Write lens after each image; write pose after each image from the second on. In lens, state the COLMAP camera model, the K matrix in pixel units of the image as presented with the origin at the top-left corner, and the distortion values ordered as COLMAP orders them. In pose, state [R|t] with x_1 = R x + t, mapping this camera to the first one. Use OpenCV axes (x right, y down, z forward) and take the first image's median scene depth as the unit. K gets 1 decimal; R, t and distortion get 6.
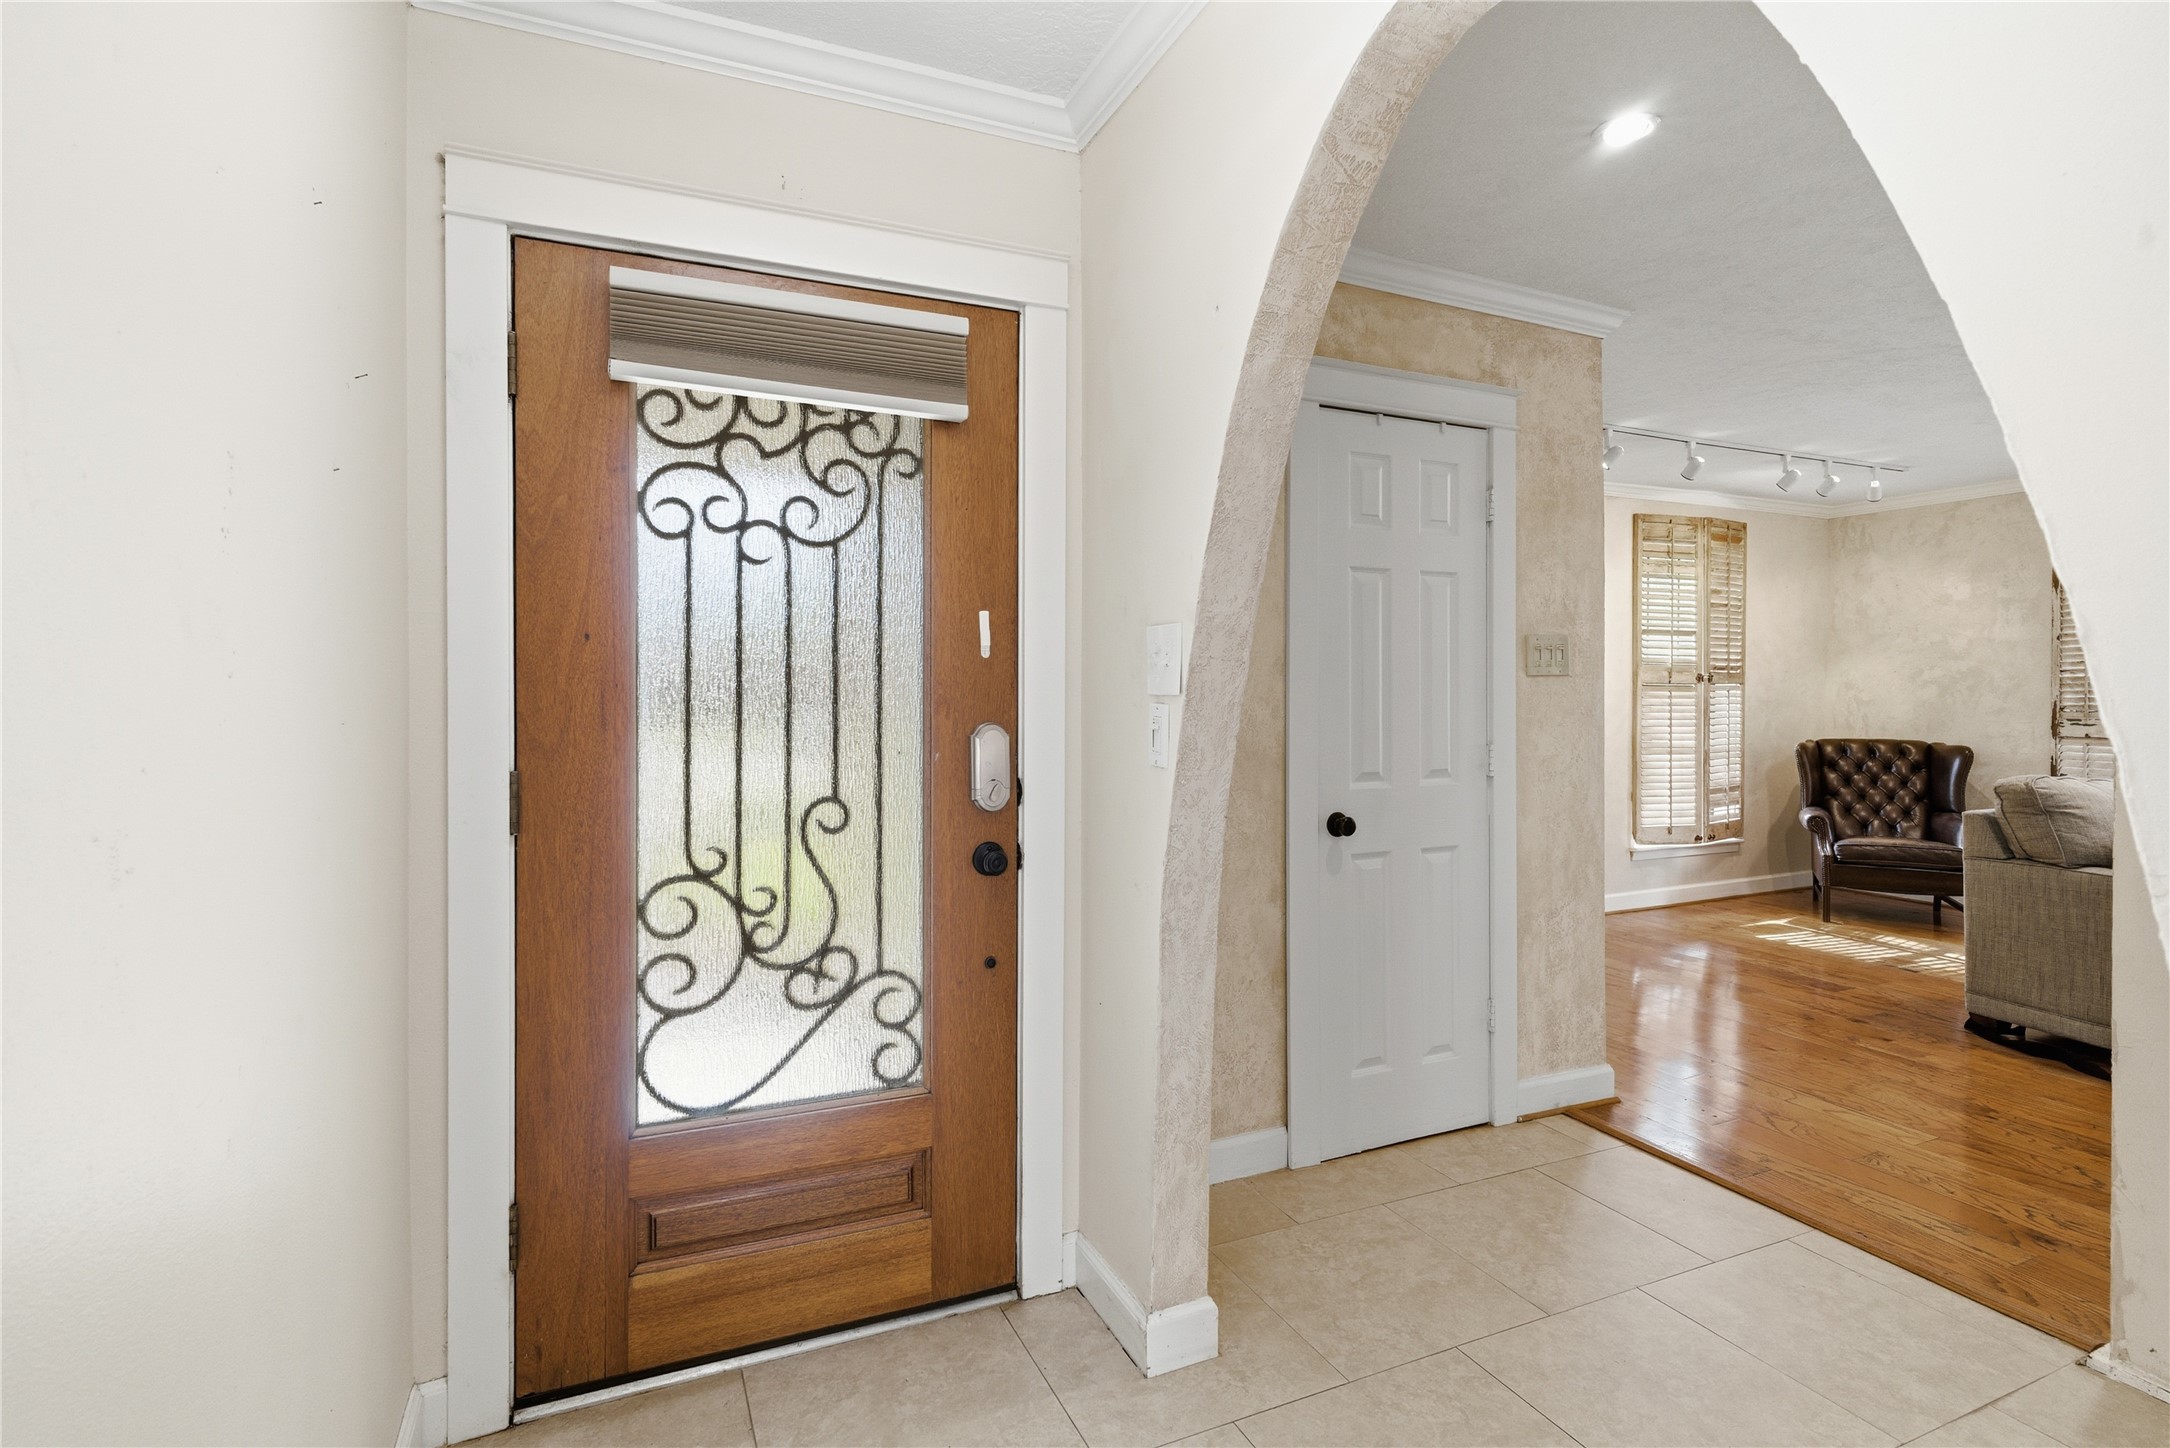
lens RADIAL K [[1031.4, 0, 1087.1], [0, 1031.4, 719.8], [0, 0, 1]] dist [-0.001070, -0.000036]
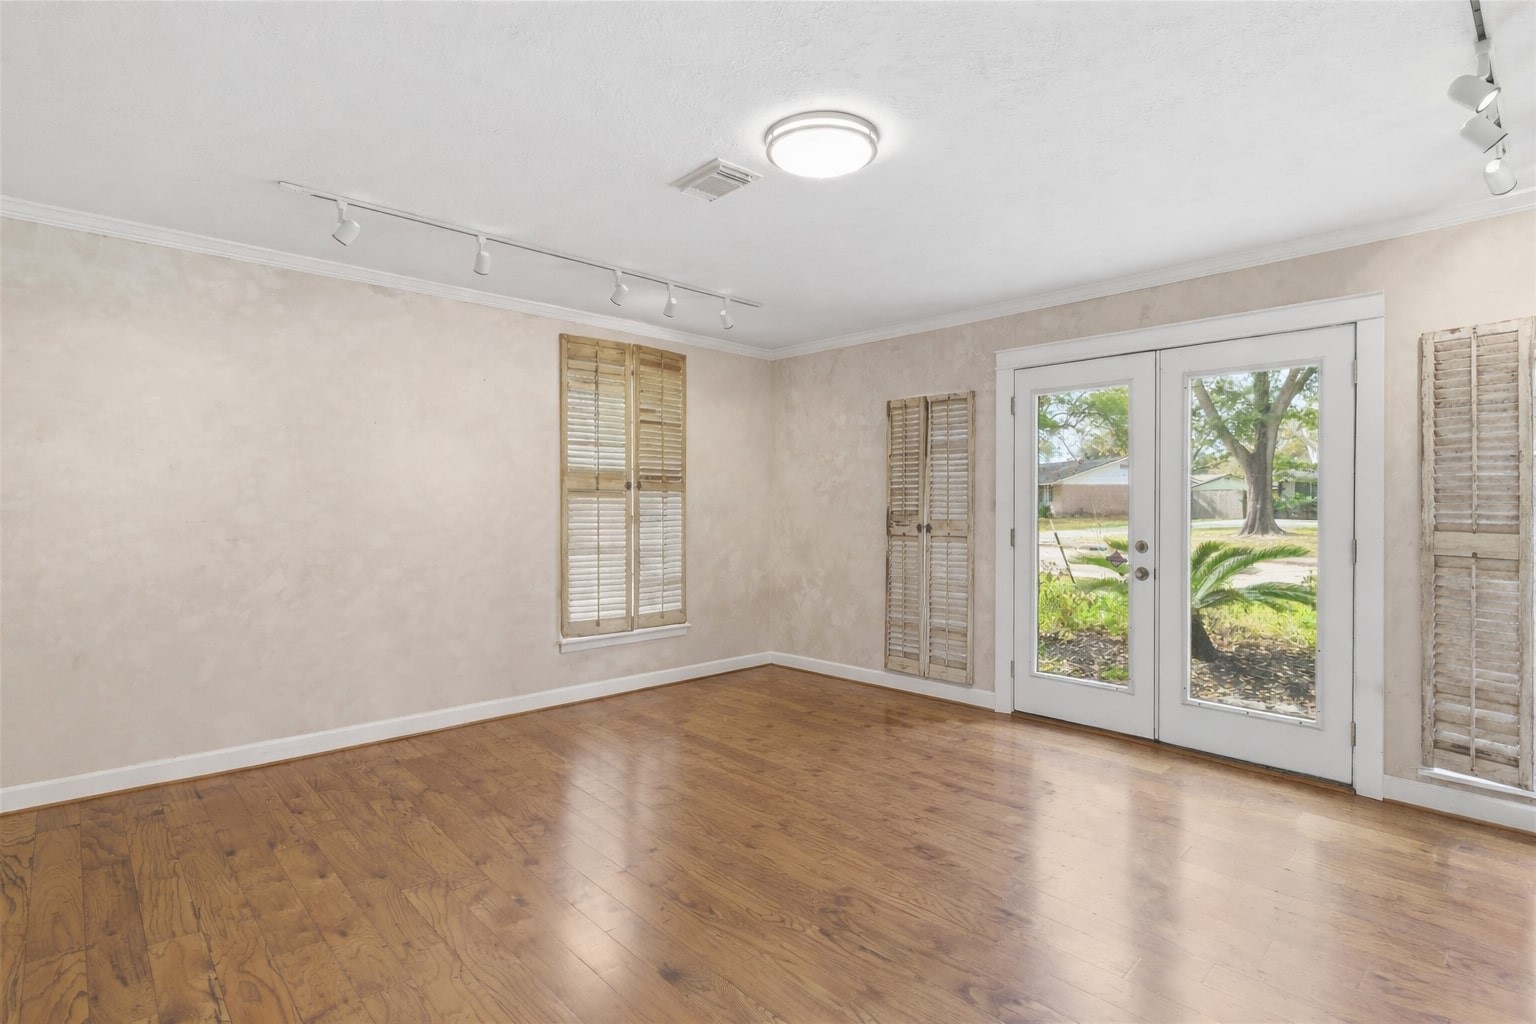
lens RADIAL K [[730.1, 0, 763.4], [0, 730.1, 510.0], [0, 0, 1]] dist [-0.001070, -0.000036]
pose [[0.938763, 0.003564, 0.344545, 0.456682], [0.004514, 0.999733, -0.022641, 0.004972], [-0.344534, 0.022810, 0.938497, 0.201359]]
